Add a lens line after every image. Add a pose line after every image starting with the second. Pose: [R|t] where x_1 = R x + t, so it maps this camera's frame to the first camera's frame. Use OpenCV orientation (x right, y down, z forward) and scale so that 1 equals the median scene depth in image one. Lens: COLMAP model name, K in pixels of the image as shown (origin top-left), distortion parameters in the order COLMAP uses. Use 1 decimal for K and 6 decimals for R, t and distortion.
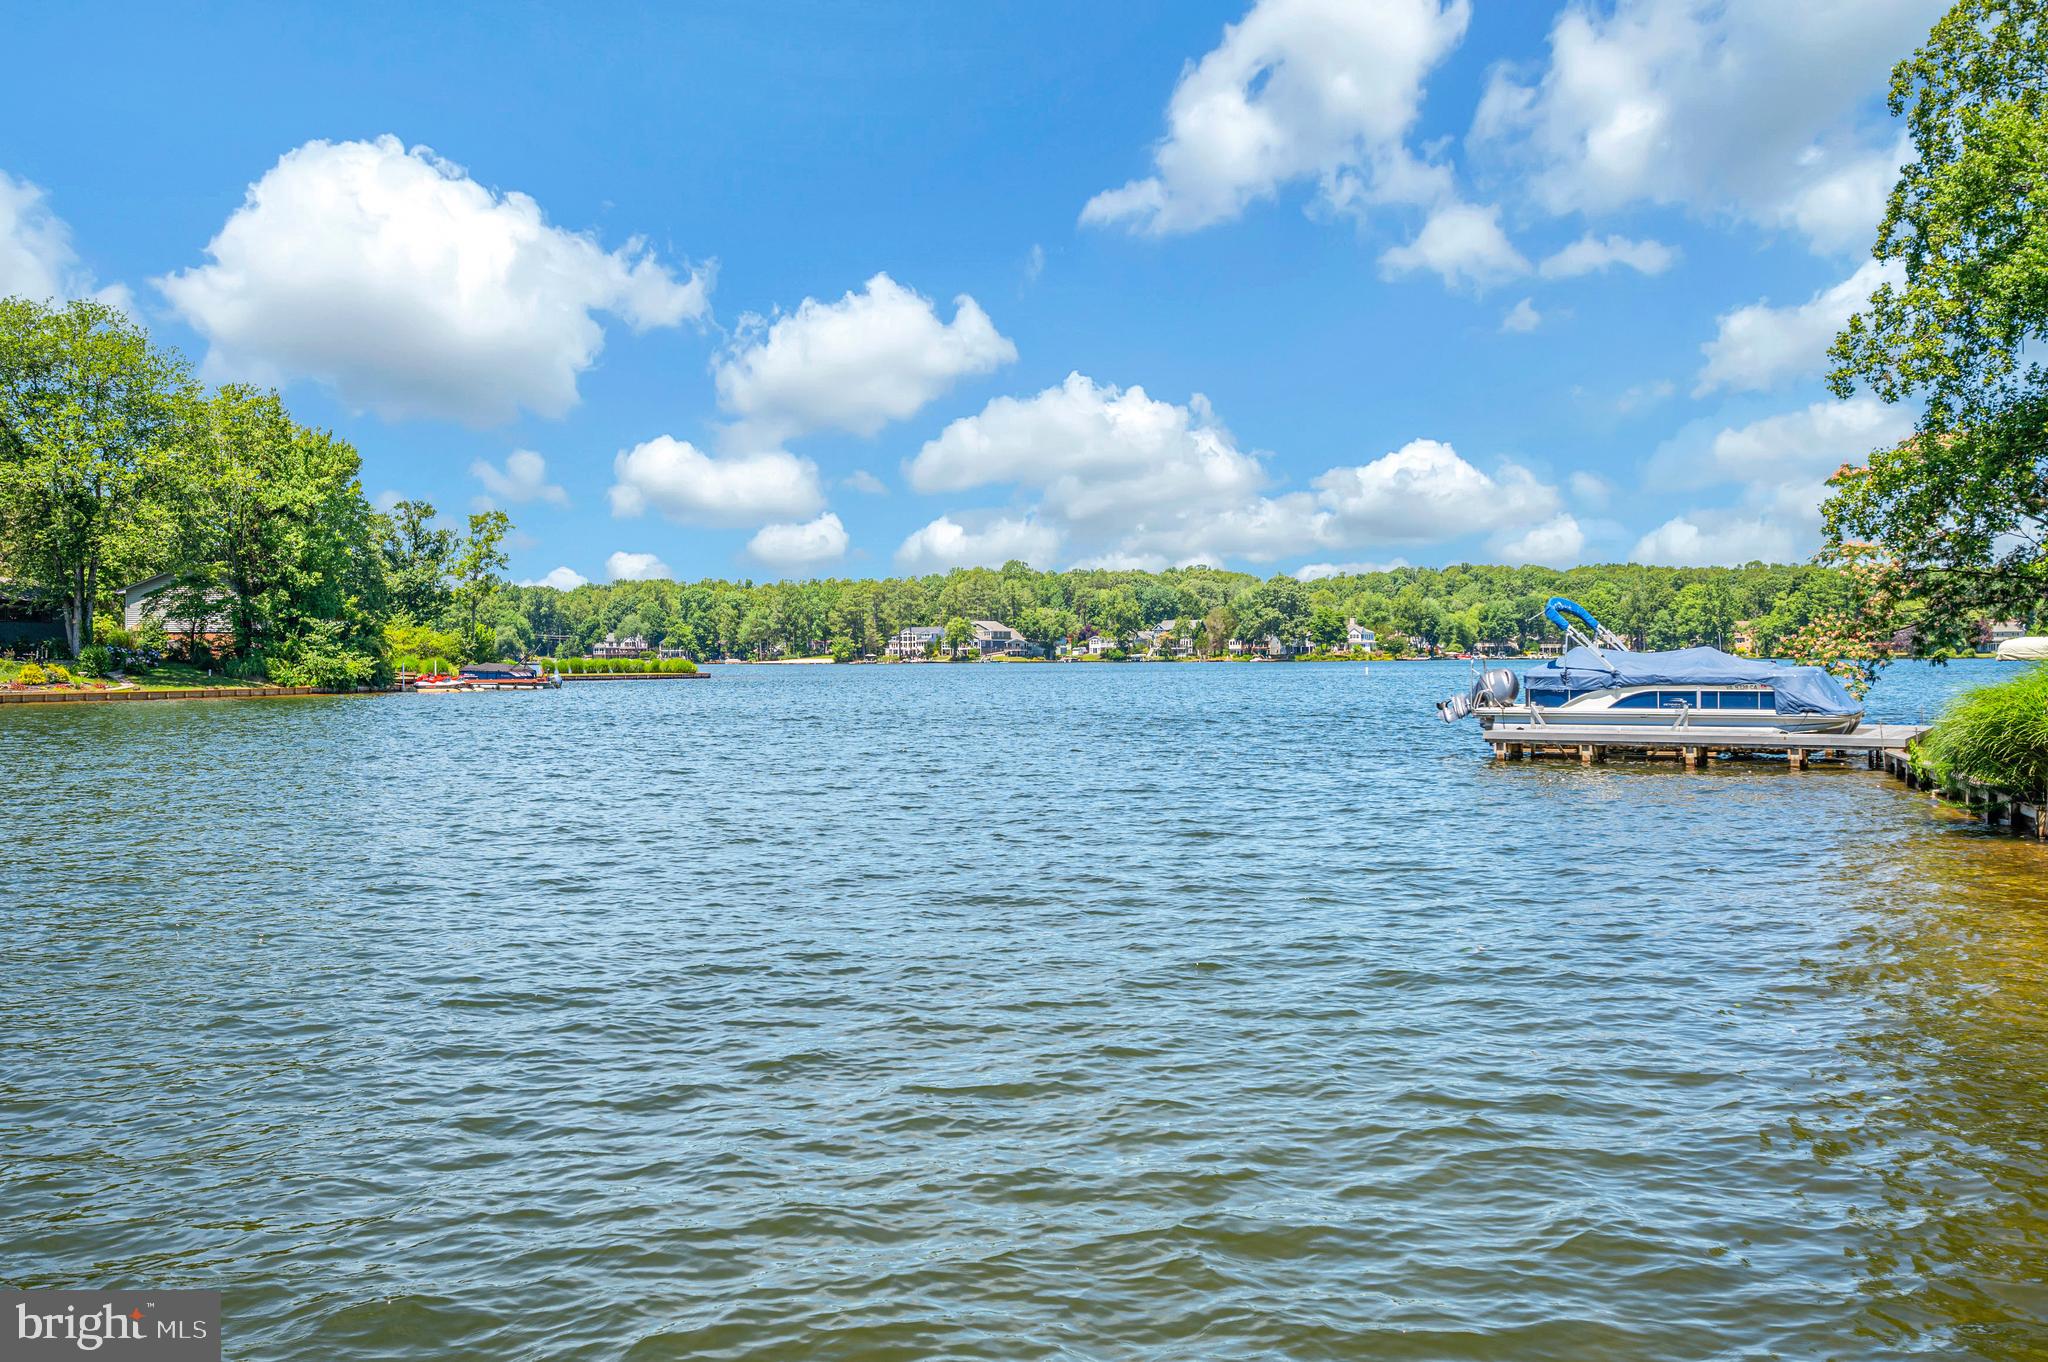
lens RADIAL K [[1821.4, 0, 1024.0], [0, 1821.4, 681.0], [0, 0, 1]] dist [-0.004849, -0.002737]
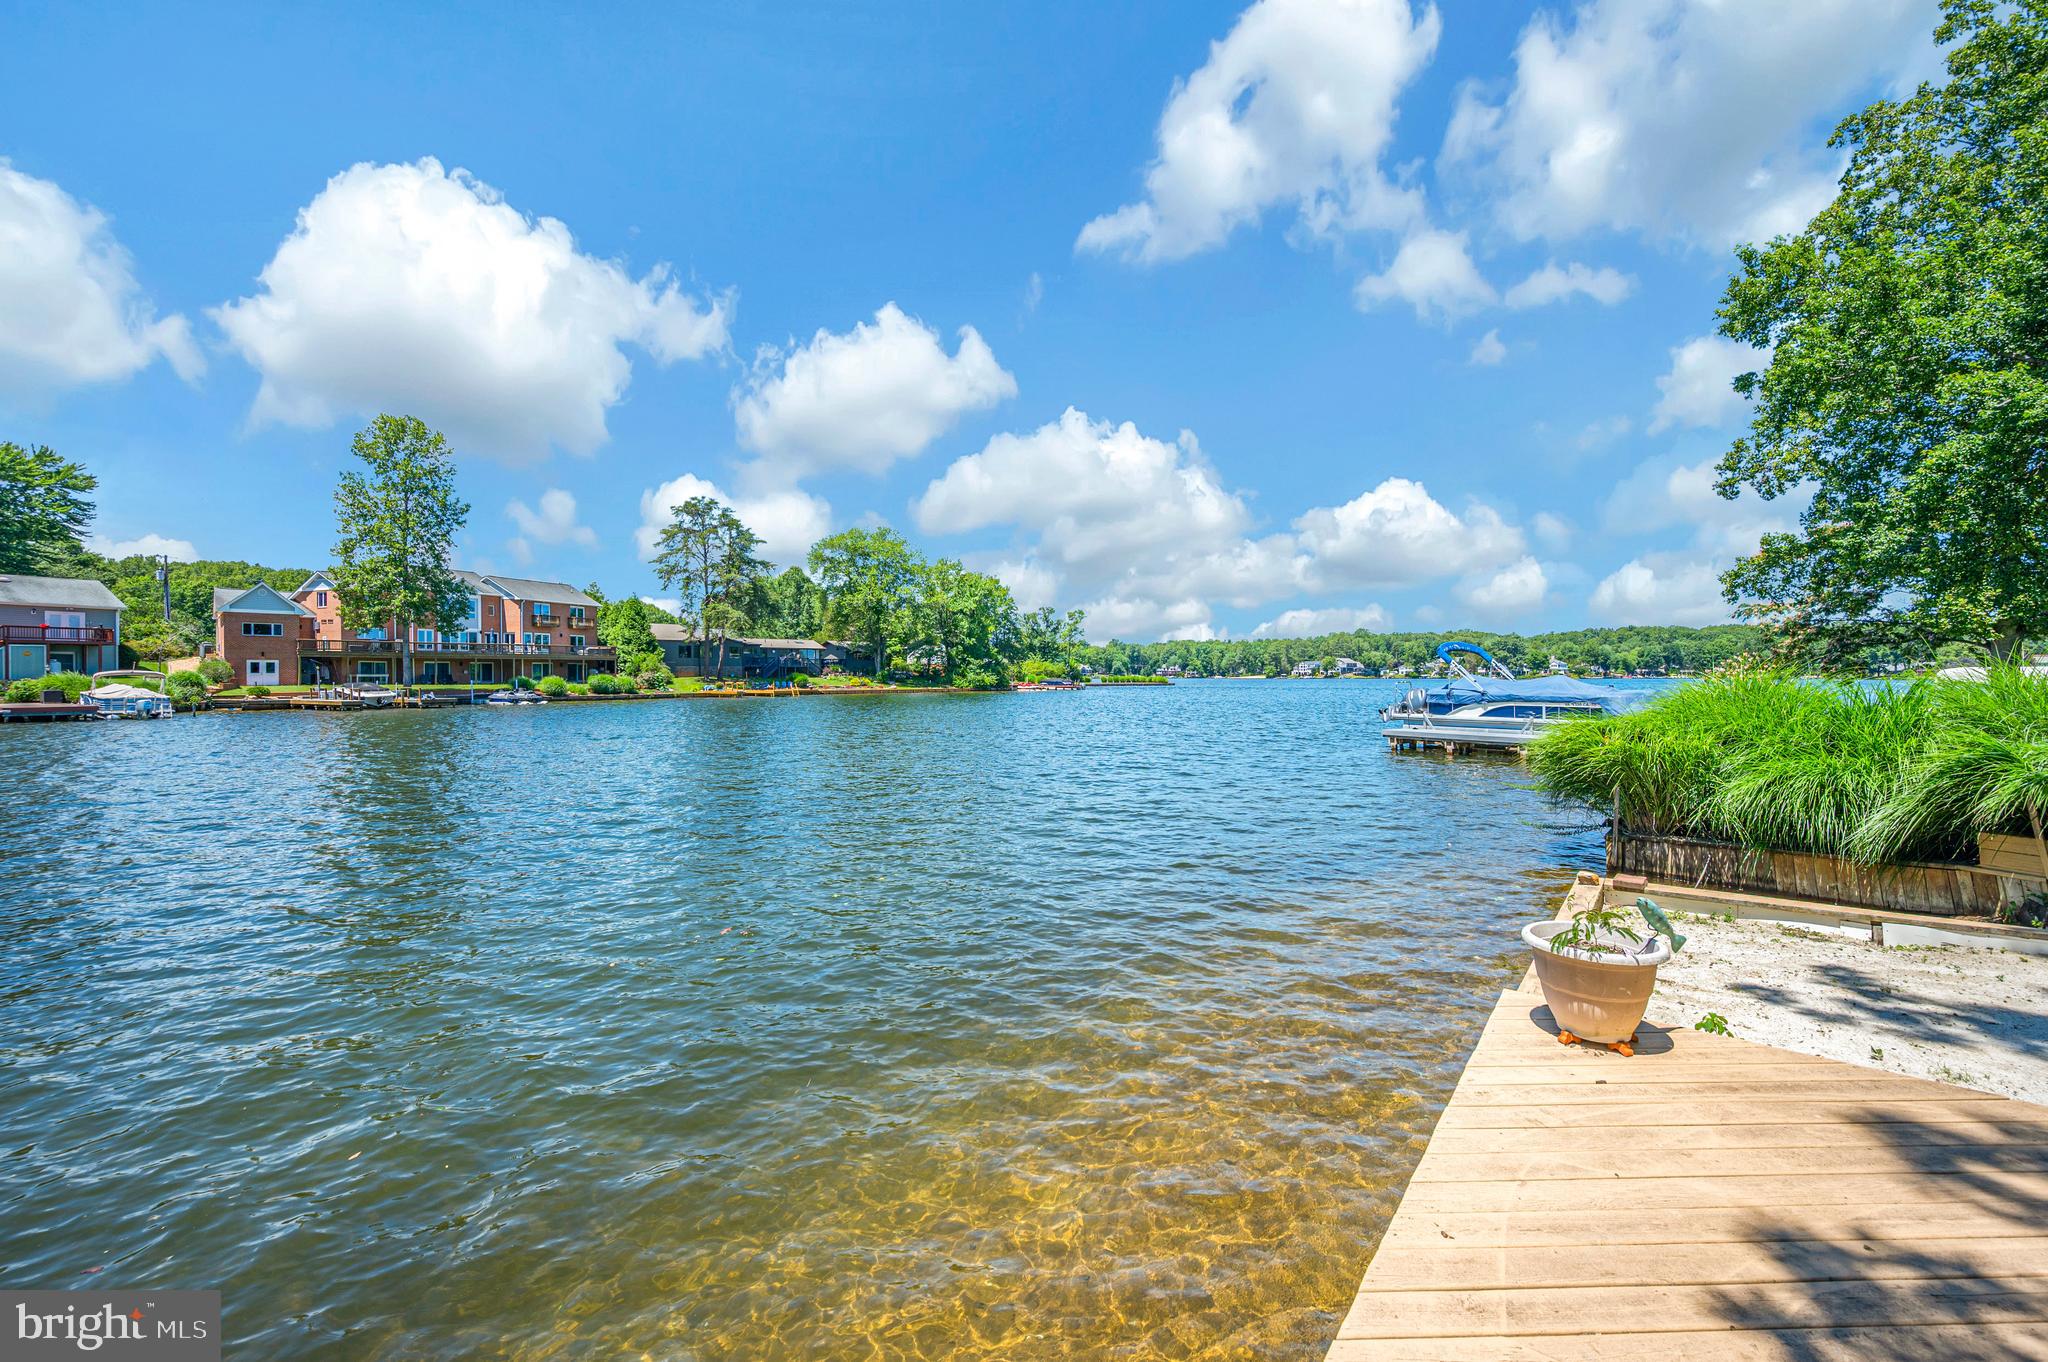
lens RADIAL K [[814.9, 0, 1035.2], [0, 814.9, 679.6], [0, 0, 1]] dist [-0.000777, -0.000300]
pose [[0.919305, 0.006430, -0.393494, 0.085827], [-0.009288, 0.999943, -0.005358, -0.002778], [0.393437, 0.008581, 0.919312, 0.086876]]
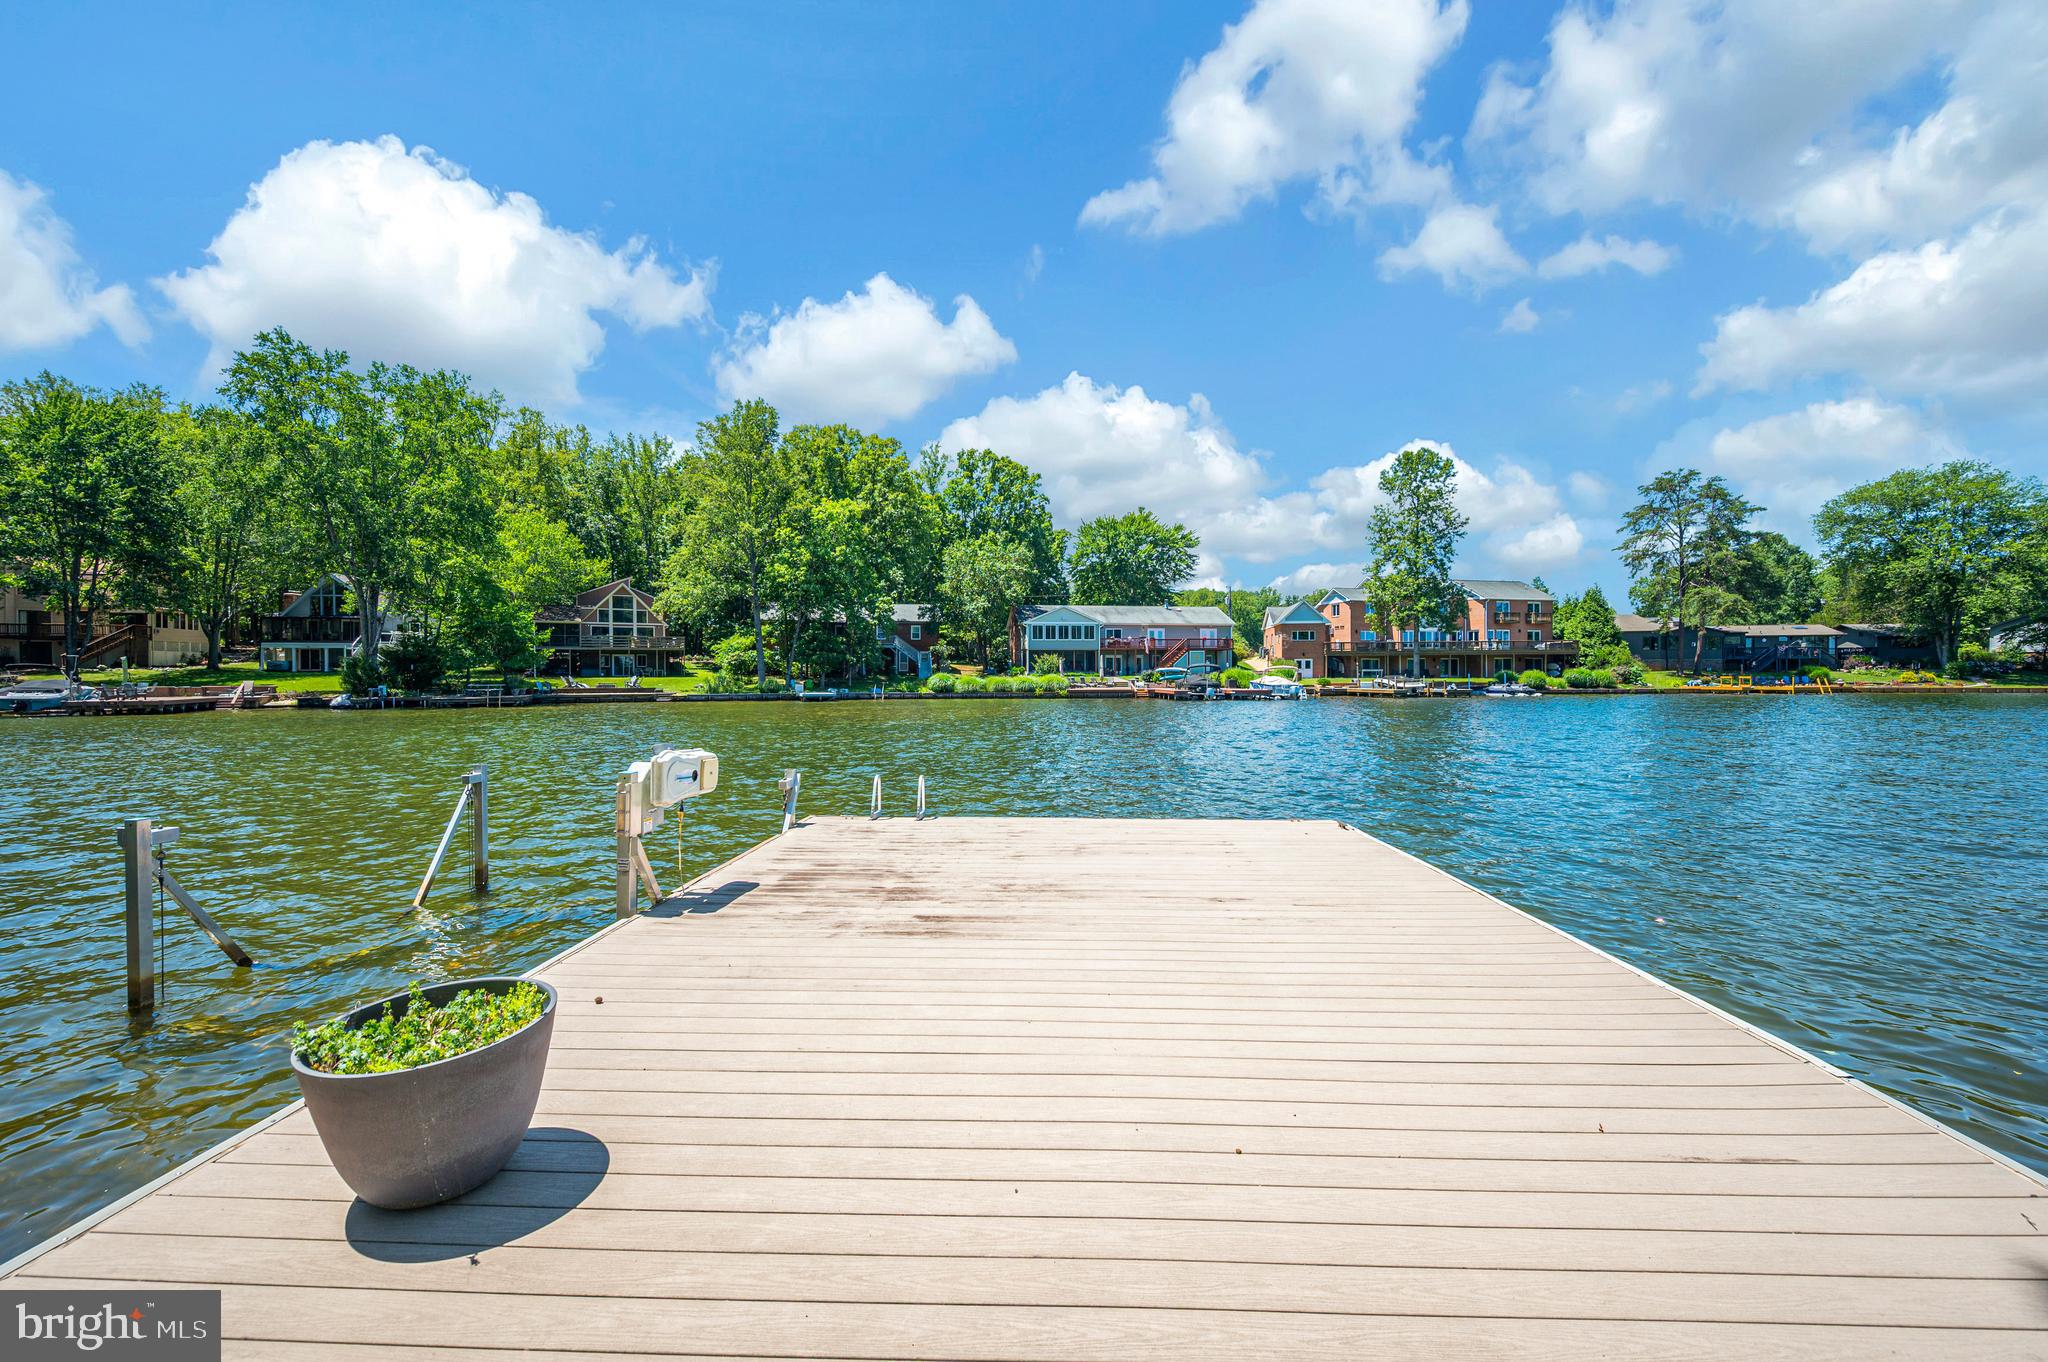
lens RADIAL K [[829.1, 0, 1022.9], [0, 829.1, 686.1], [0, 0, 1]] dist [-0.001256, 0.000004]
pose [[0.219535, 0.018446, -0.975430, 0.055517], [-0.011230, 0.999803, 0.016379, 0.001404], [0.975540, 0.007358, 0.219699, -0.034054]]
